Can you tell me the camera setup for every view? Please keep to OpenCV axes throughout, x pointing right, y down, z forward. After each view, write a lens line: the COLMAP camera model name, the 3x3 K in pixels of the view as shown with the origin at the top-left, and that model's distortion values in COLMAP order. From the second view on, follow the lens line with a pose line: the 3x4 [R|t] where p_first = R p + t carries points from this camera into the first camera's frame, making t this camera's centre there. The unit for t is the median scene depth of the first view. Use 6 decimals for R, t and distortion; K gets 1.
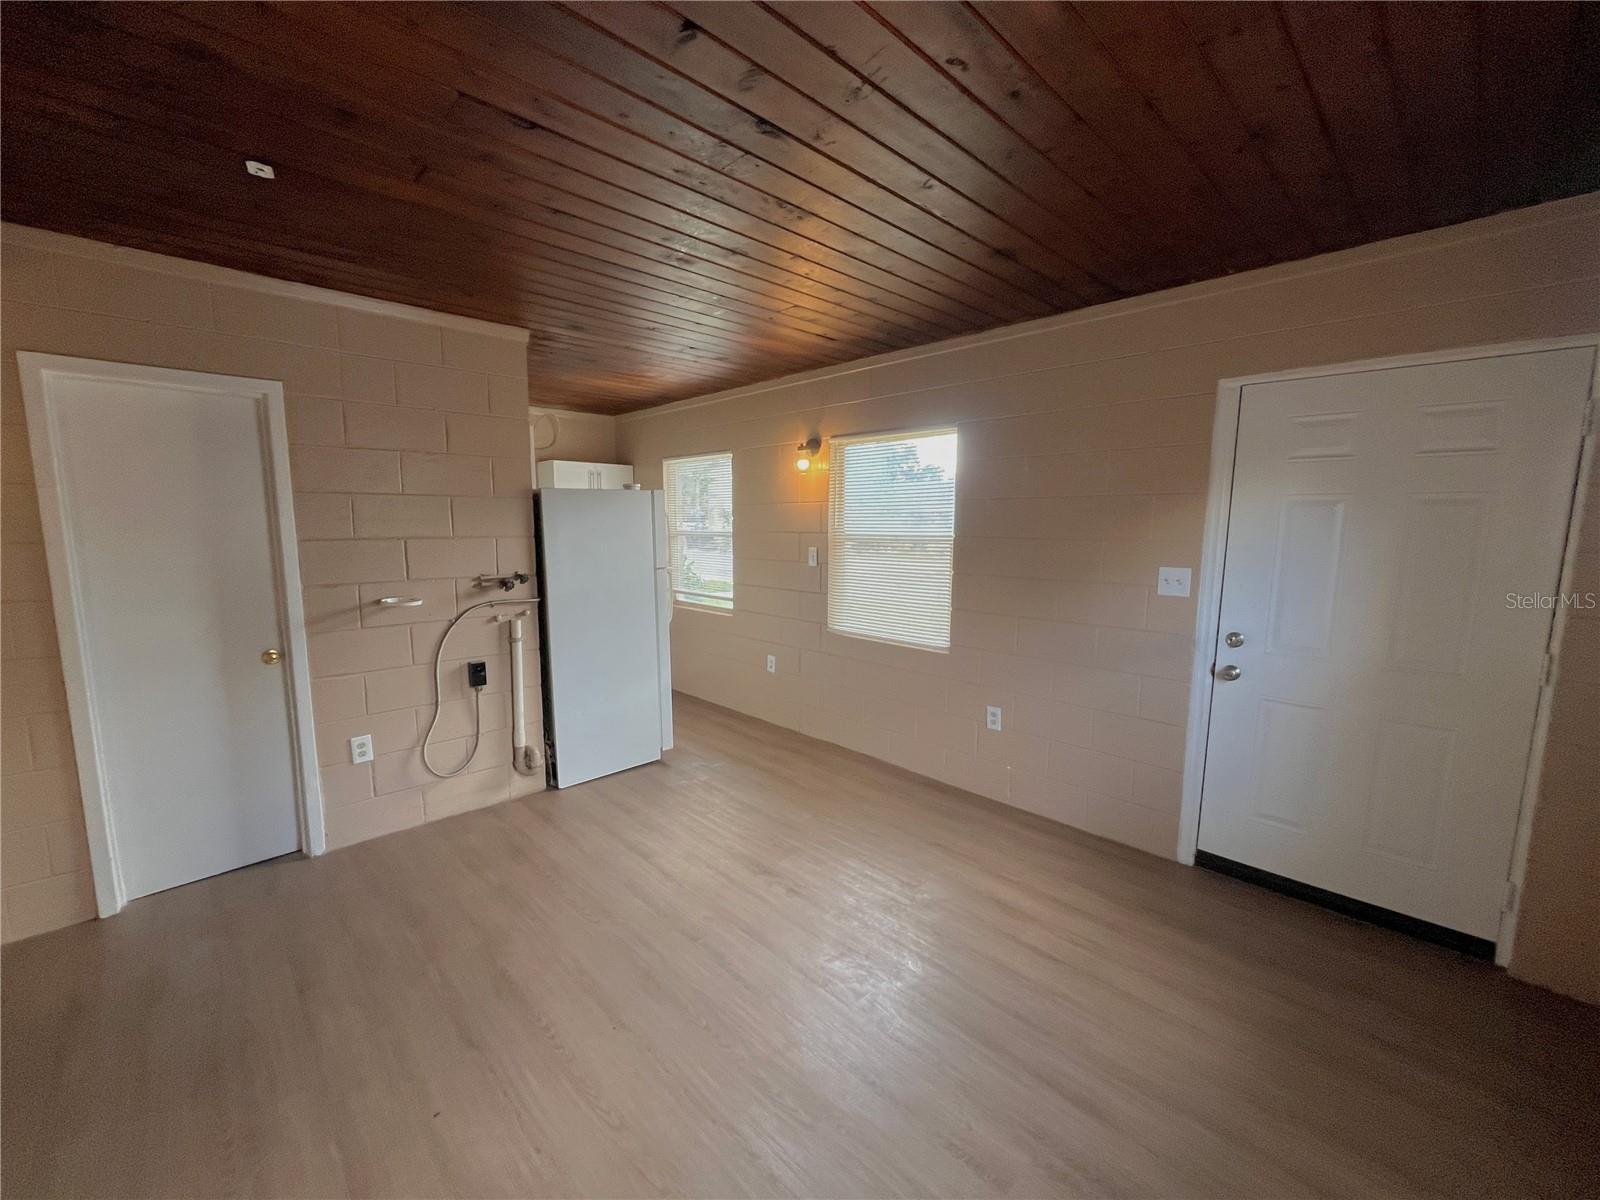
lens RADIAL K [[646.3, 0, 795.8], [0, 646.3, 603.0], [0, 0, 1]] dist [-0.000247, 0.000129]
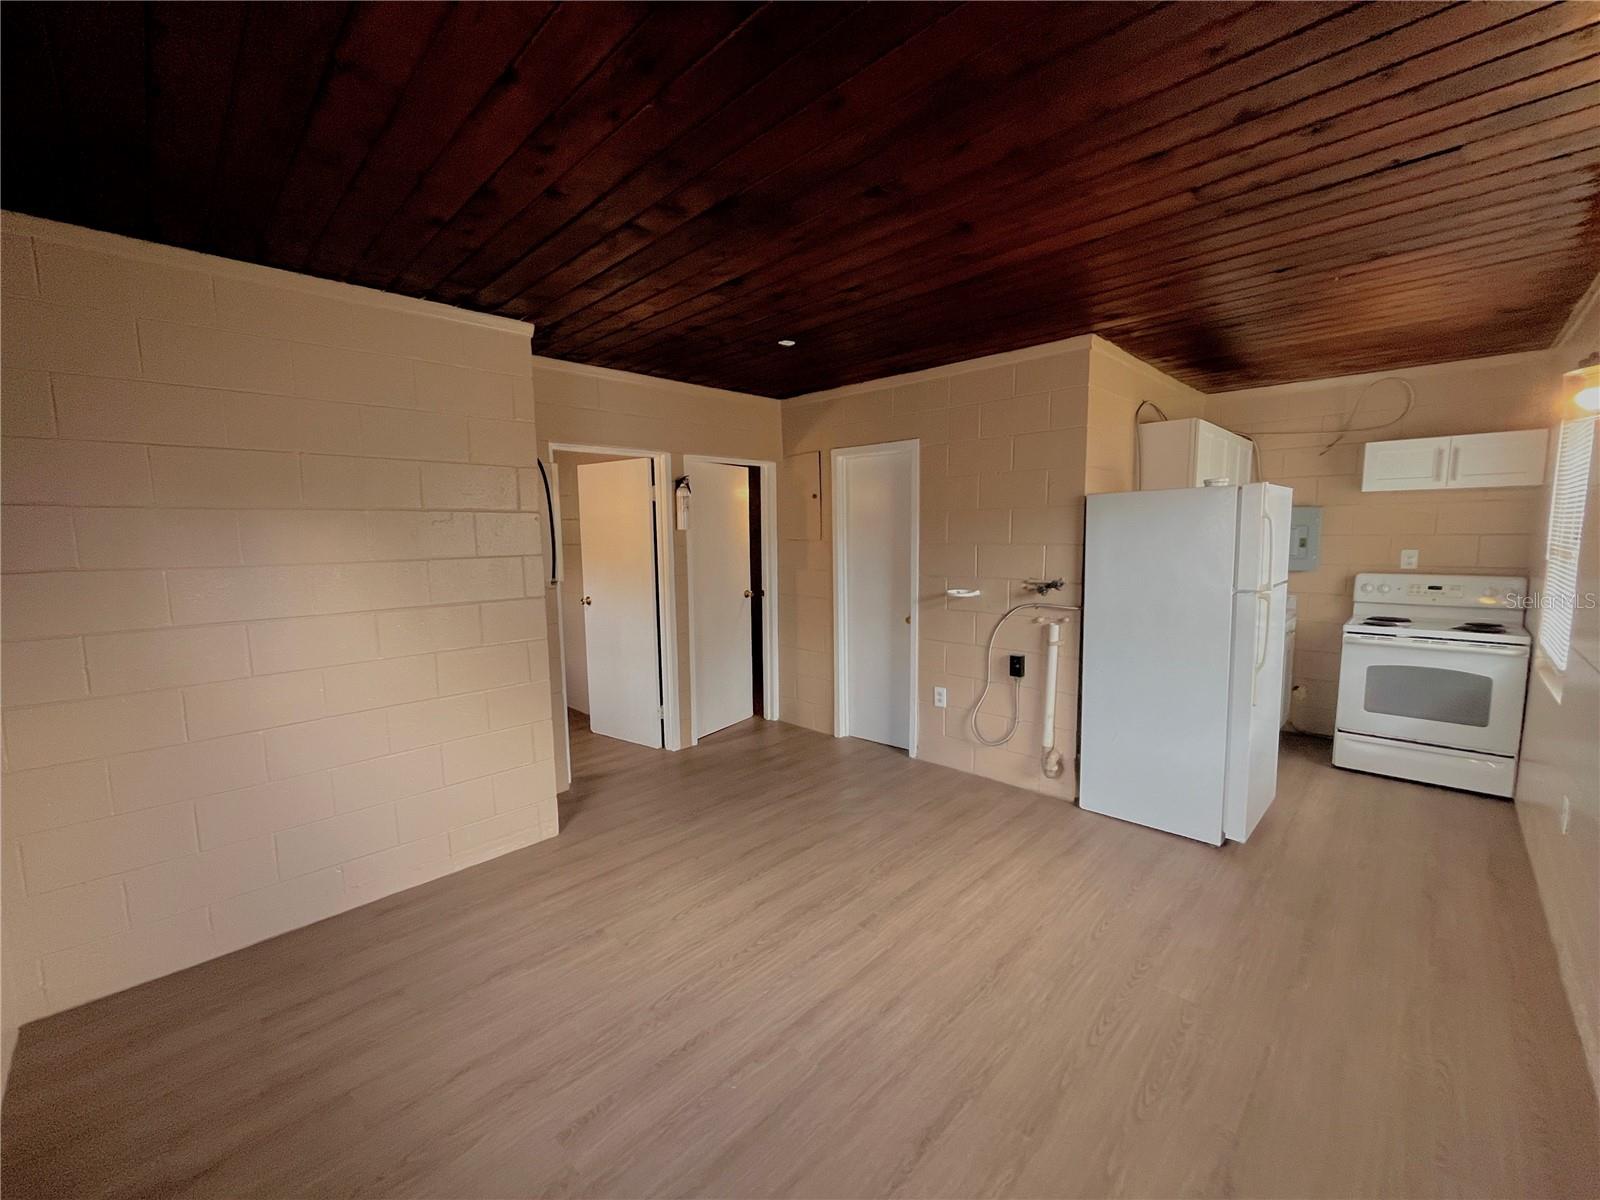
lens RADIAL K [[646.3, 0, 795.8], [0, 646.3, 603.0], [0, 0, 1]] dist [-0.000247, 0.000129]
pose [[0.033002, 0.112185, -0.993139, 0.598354], [-0.110201, 0.988030, 0.107946, -0.077117], [0.993361, 0.105882, 0.044970, 0.559589]]
